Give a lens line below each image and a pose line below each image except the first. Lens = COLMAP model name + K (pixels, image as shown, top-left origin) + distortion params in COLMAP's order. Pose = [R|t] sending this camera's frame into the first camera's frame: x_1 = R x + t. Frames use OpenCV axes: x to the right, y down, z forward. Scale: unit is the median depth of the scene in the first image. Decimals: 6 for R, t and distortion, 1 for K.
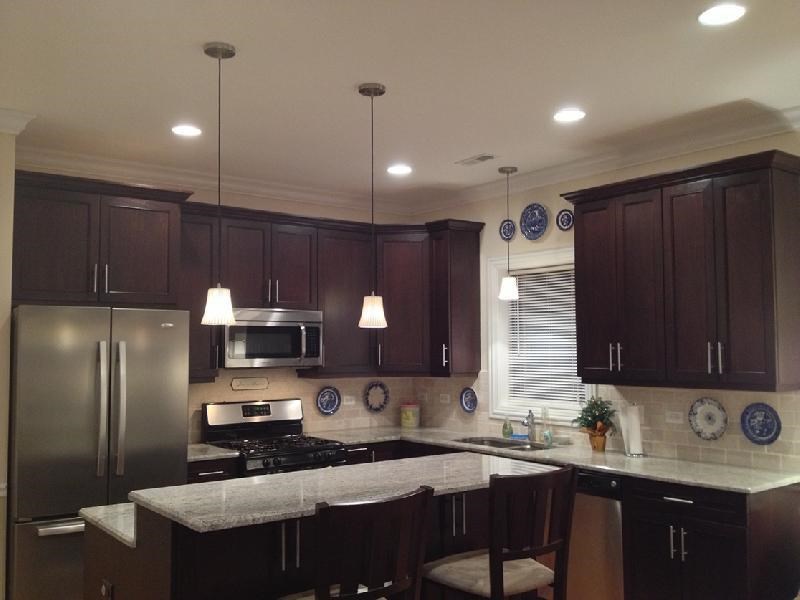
lens RADIAL K [[793.4, 0, 404.0], [0, 793.4, 298.6], [0, 0, 1]] dist [0.100089, 0.000000]
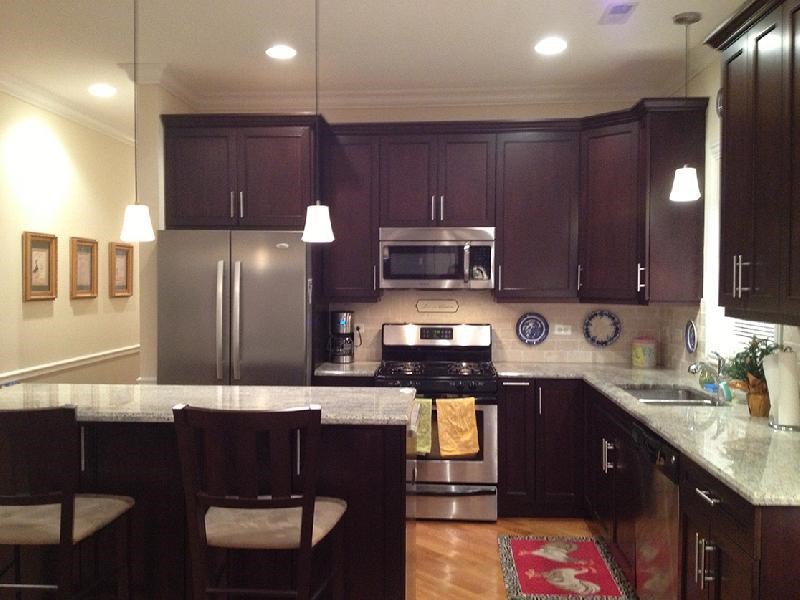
lens RADIAL K [[793.4, 0, 400.0], [0, 793.4, 296.6], [0, 0, 1]] dist [0.100089, 0.000000]
pose [[0.728913, 0.021500, -0.684268, 0.407631], [0.036368, 0.996879, 0.070063, 0.025146], [0.683640, -0.075955, 0.725857, 0.258157]]
